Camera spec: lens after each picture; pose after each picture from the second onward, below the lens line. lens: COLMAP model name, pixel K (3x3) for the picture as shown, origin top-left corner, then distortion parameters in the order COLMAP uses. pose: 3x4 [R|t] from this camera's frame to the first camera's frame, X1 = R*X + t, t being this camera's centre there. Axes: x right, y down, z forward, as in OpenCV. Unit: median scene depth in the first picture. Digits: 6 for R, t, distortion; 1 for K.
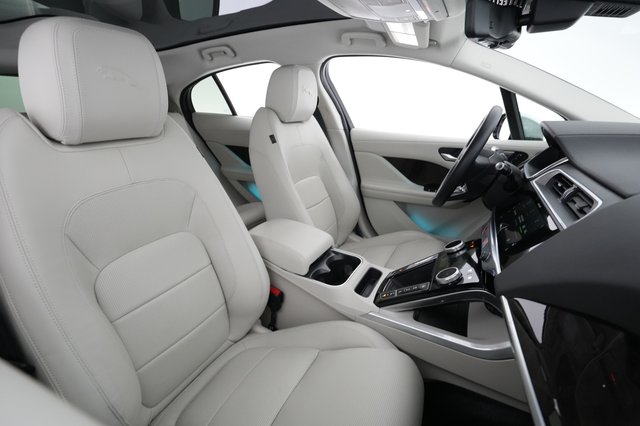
lens RADIAL K [[296.7, 0, 308.7], [0, 296.7, 215.6], [0, 0, 1]] dist [0.002399, 0.000435]
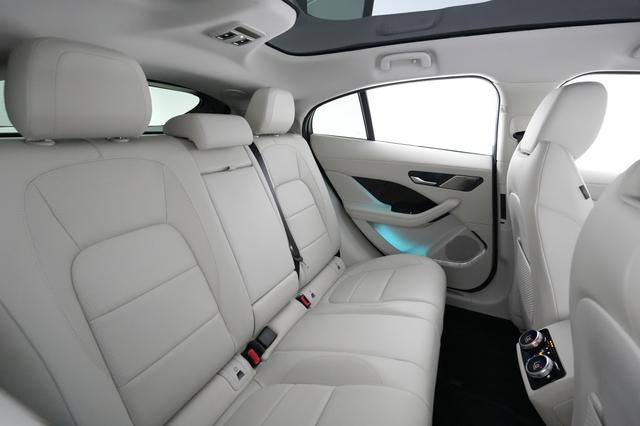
lens RADIAL K [[296.7, 0, 308.7], [0, 296.7, 215.6], [0, 0, 1]] dist [0.002399, 0.000435]
pose [[0.993673, 0.003986, 0.112243, -0.482555], [0.003333, 0.997884, -0.064936, -0.083889], [-0.112265, 0.064899, 0.991557, 0.236739]]
